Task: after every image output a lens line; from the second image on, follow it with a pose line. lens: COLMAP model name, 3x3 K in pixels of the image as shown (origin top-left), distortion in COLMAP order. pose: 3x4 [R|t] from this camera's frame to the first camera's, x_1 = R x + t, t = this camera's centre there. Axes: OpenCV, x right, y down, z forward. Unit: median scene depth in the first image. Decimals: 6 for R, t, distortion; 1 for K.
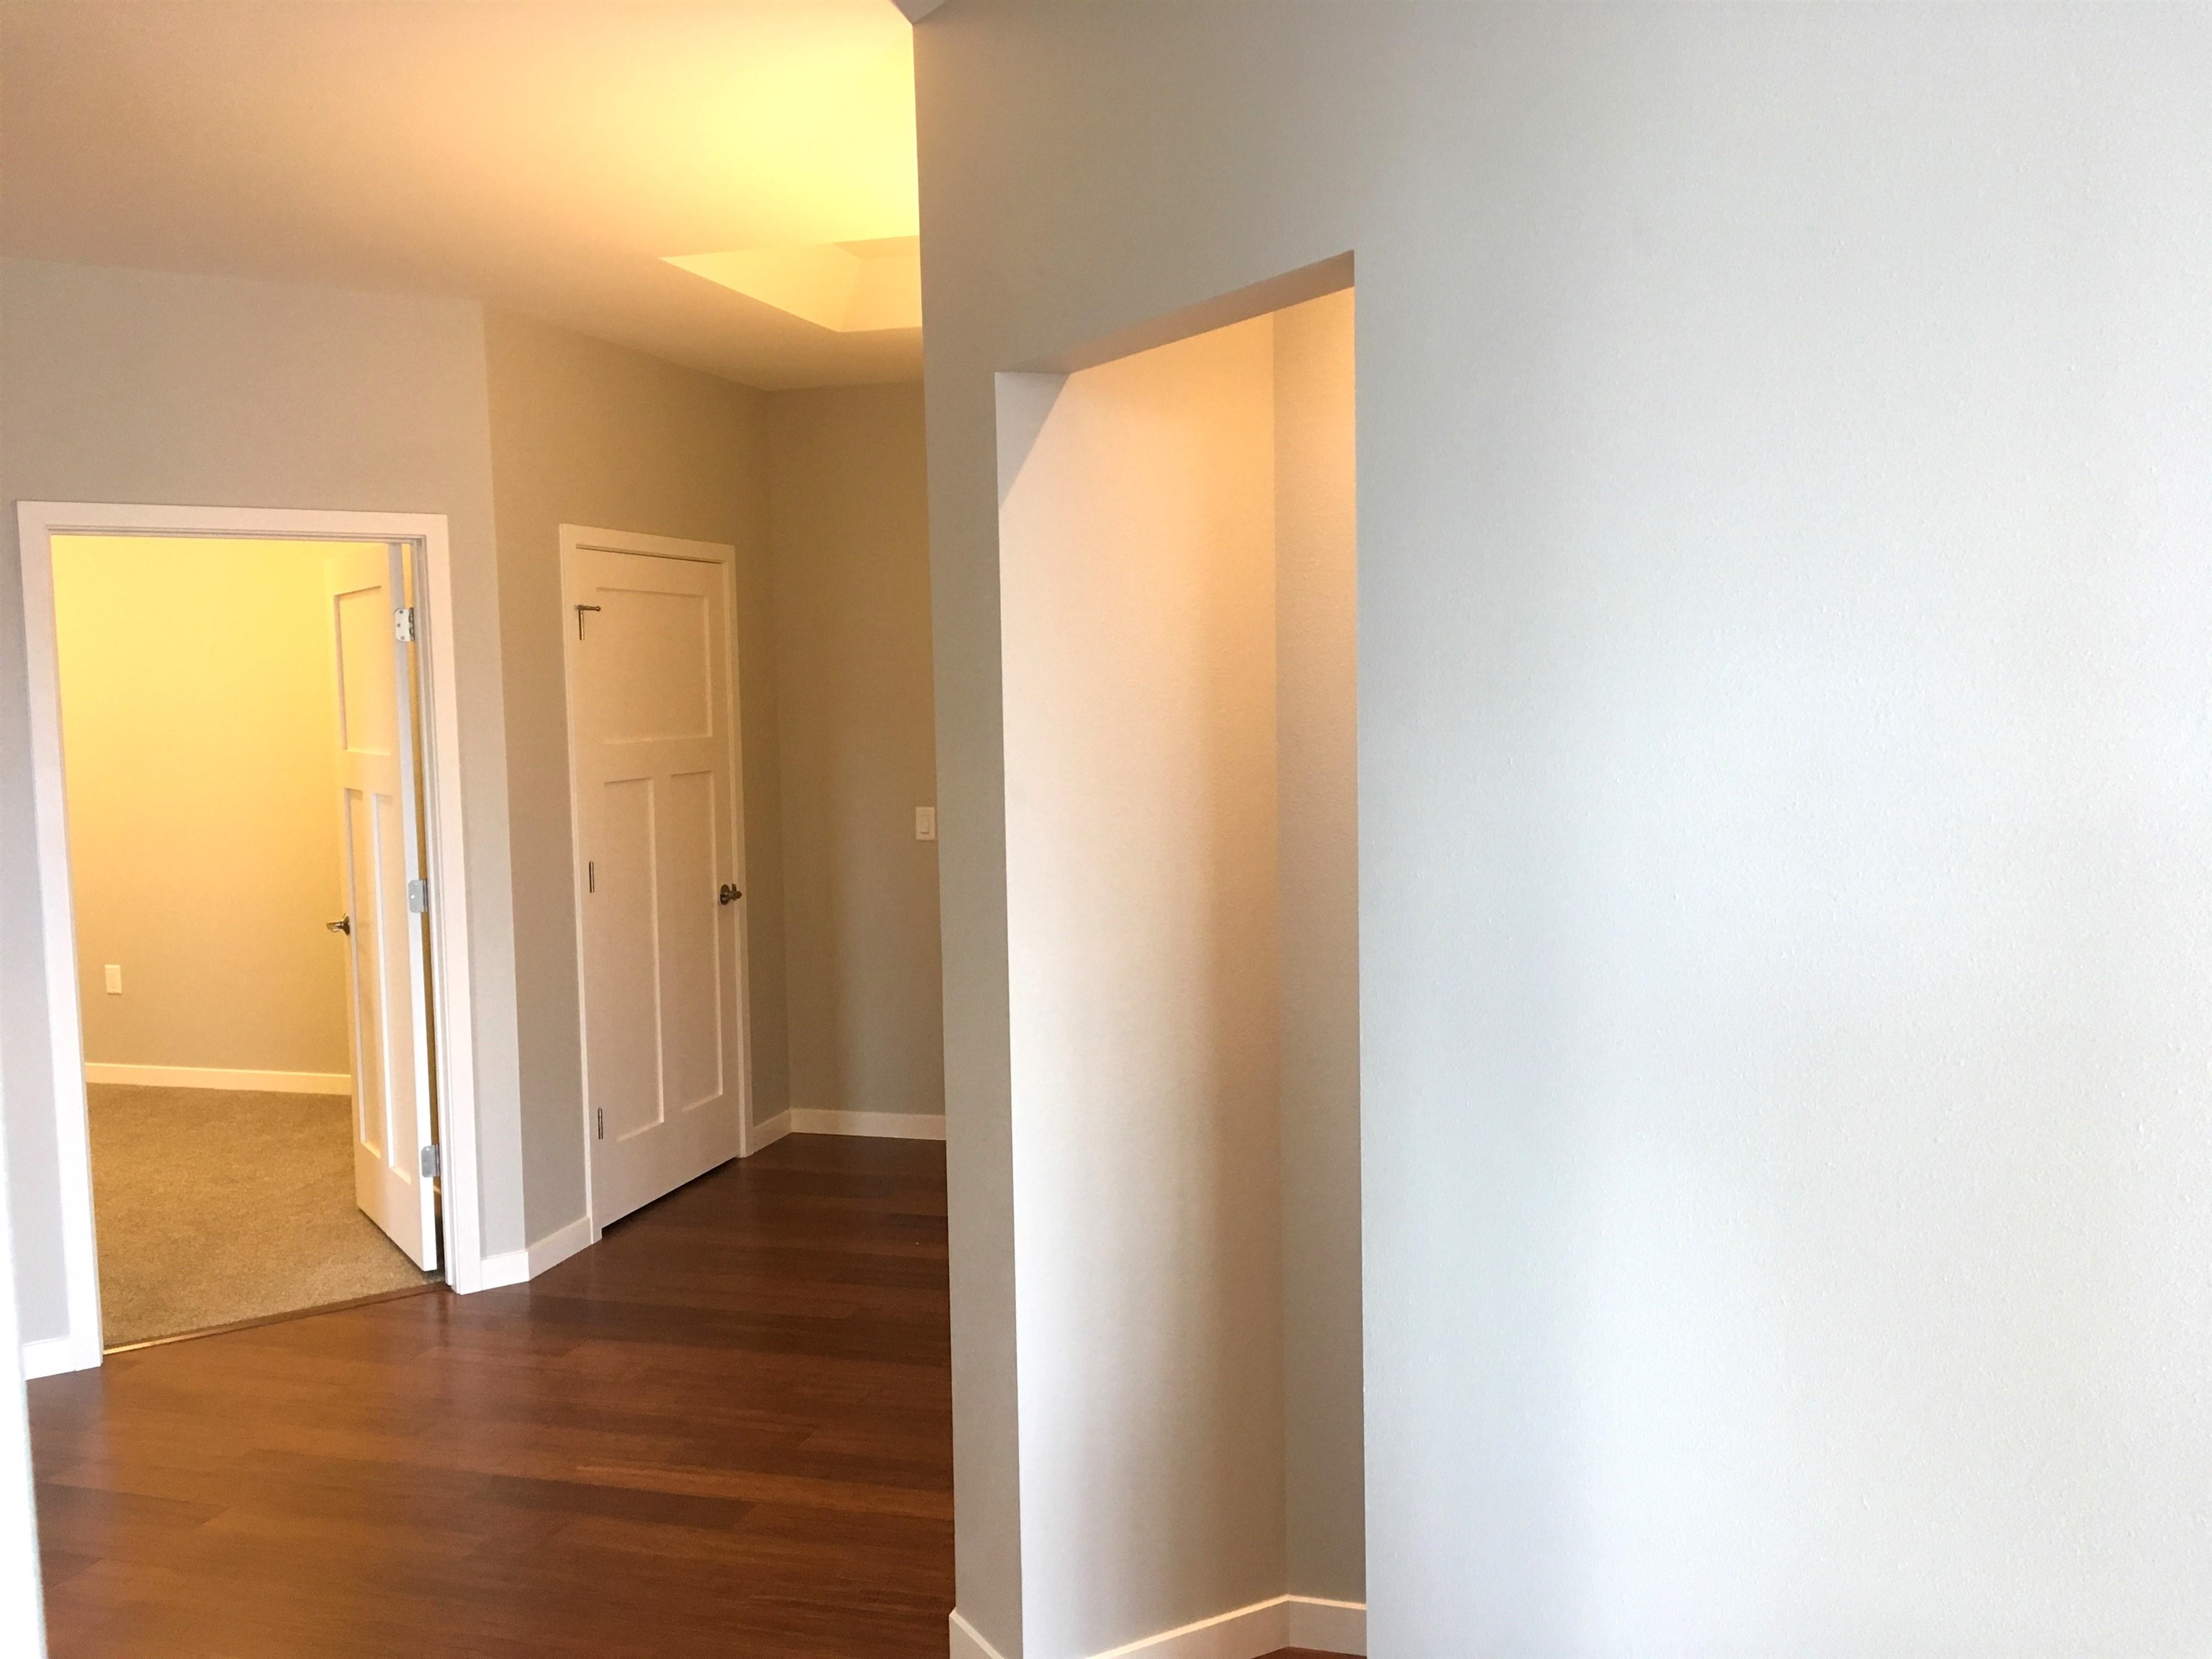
lens RADIAL K [[1878.1, 0, 1106.0], [0, 1878.1, 829.5], [0, 0, 1]] dist [0.077556, -0.112110]
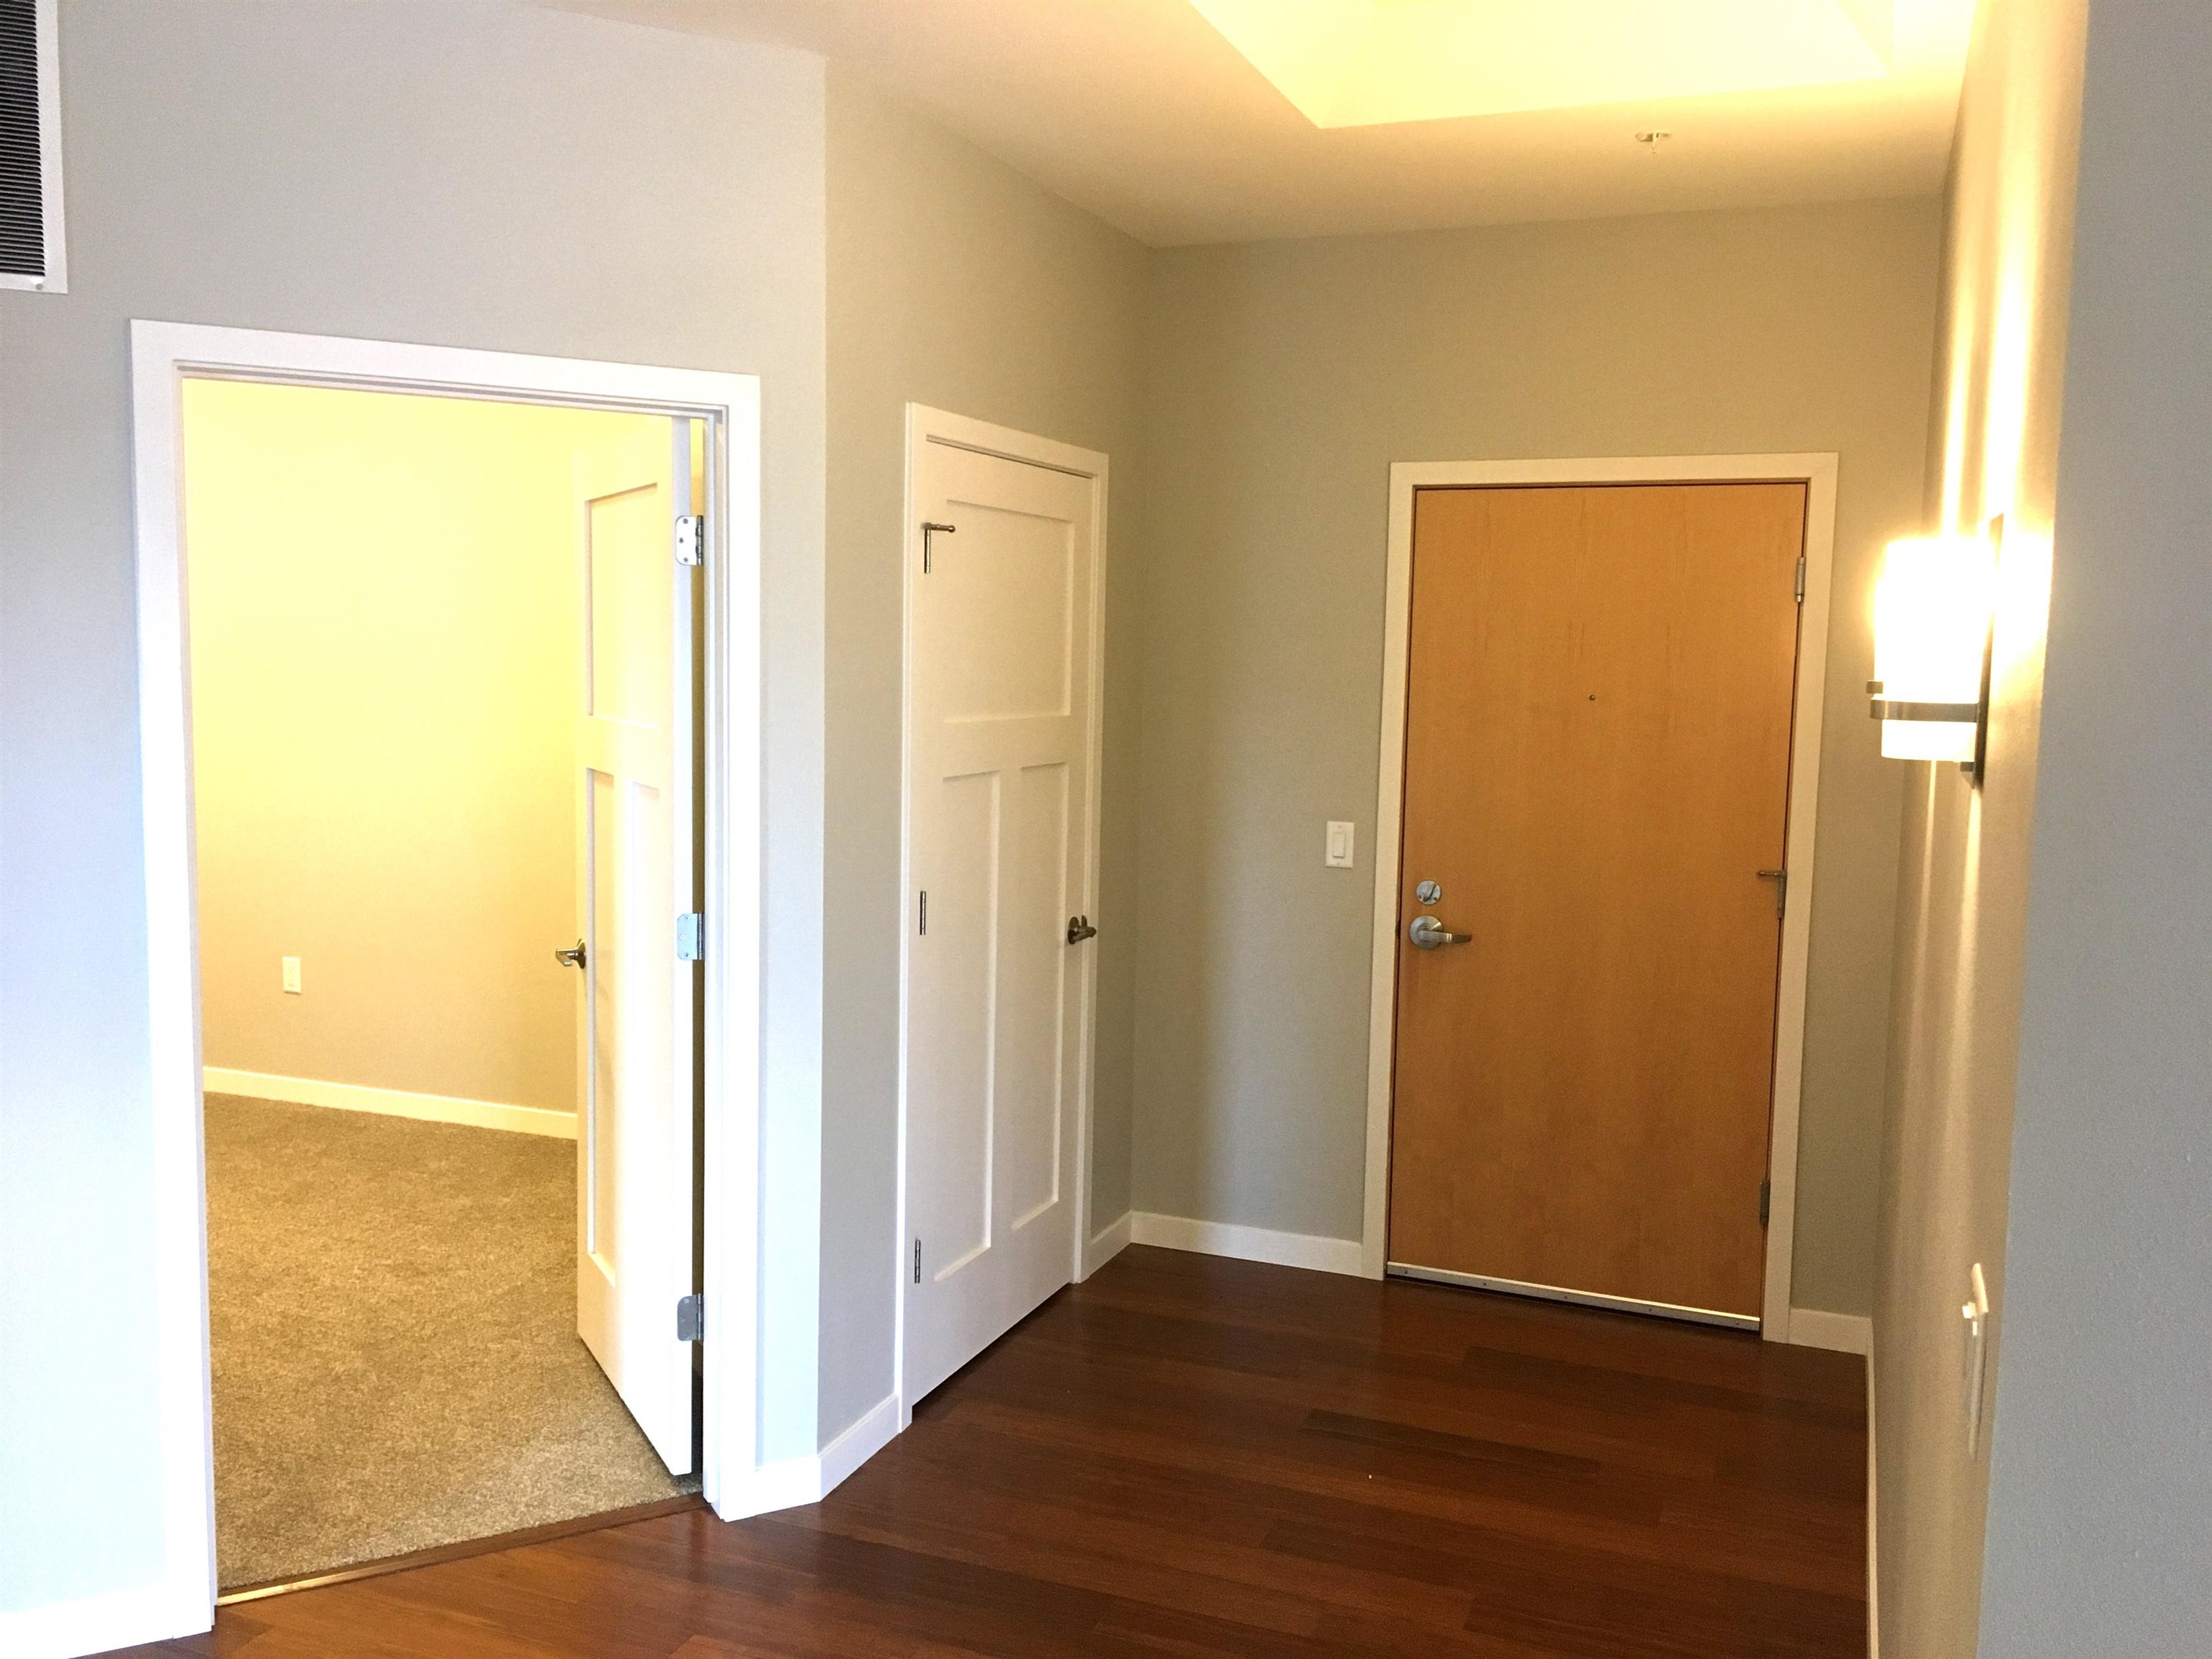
lens RADIAL K [[1878.1, 0, 1106.0], [0, 1878.1, 829.5], [0, 0, 1]] dist [0.077556, -0.112110]
pose [[0.994424, 0.048305, -0.093737, -0.139729], [-0.046717, 0.998726, 0.019067, -0.021986], [0.094539, -0.014582, 0.995414, 0.309113]]
